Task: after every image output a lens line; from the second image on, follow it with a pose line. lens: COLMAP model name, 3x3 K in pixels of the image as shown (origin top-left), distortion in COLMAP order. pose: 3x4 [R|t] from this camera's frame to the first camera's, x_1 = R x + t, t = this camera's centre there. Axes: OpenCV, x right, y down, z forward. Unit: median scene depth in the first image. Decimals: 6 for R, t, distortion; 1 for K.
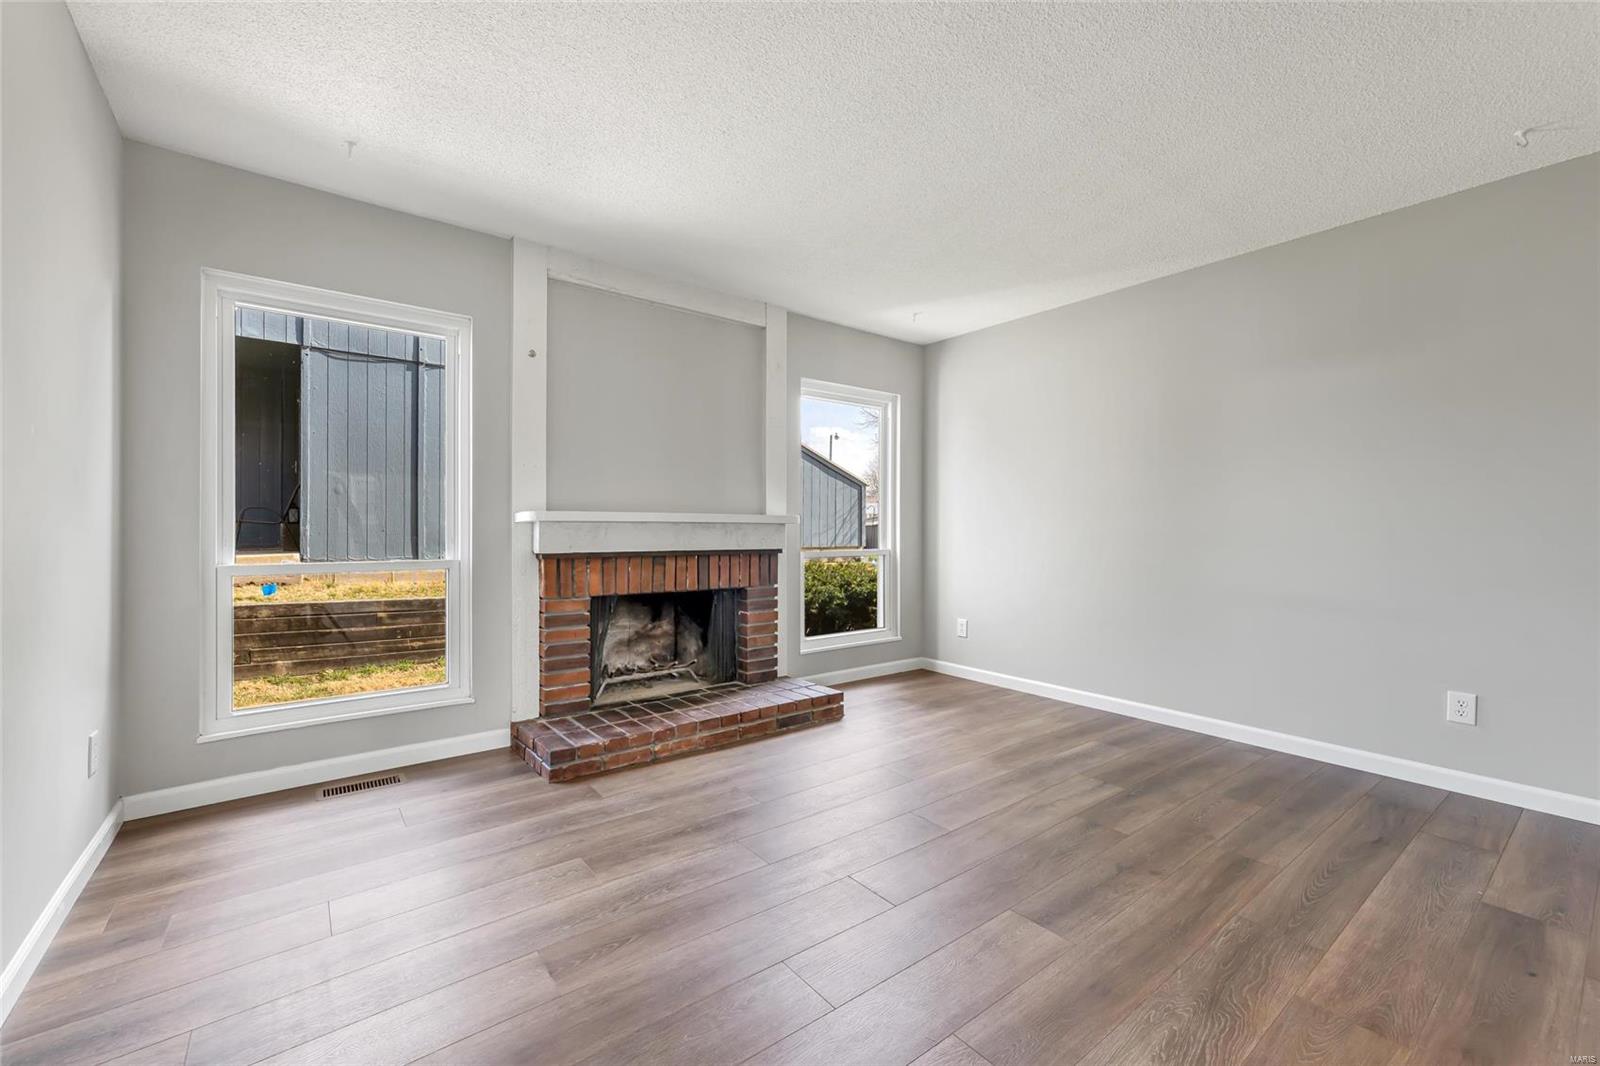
lens RADIAL K [[636.1, 0, 823.9], [0, 636.1, 537.4], [0, 0, 1]] dist [0.008605, -0.001376]
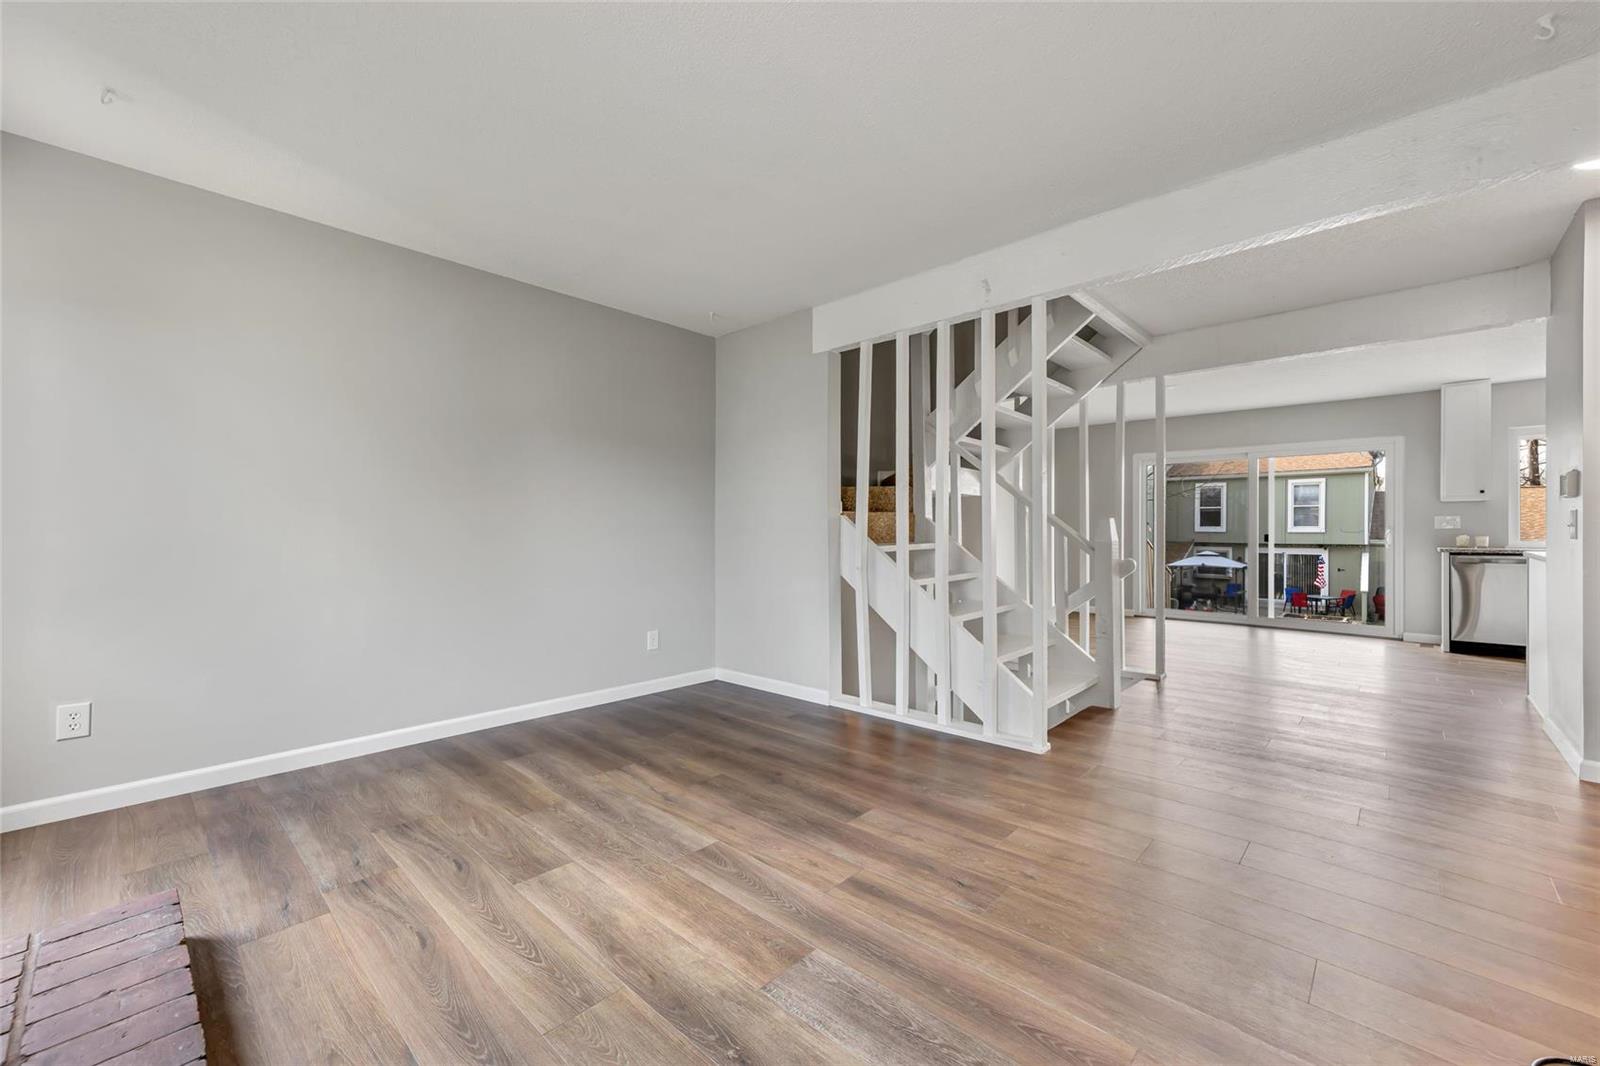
lens RADIAL K [[636.1, 0, 794.3], [0, 636.1, 529.7], [0, 0, 1]] dist [0.008605, -0.001376]
pose [[-0.100370, 0.000889, 0.994950, -0.552415], [0.015993, 0.999872, 0.000720, -0.010018], [-0.994822, 0.015984, -0.100371, 0.684916]]
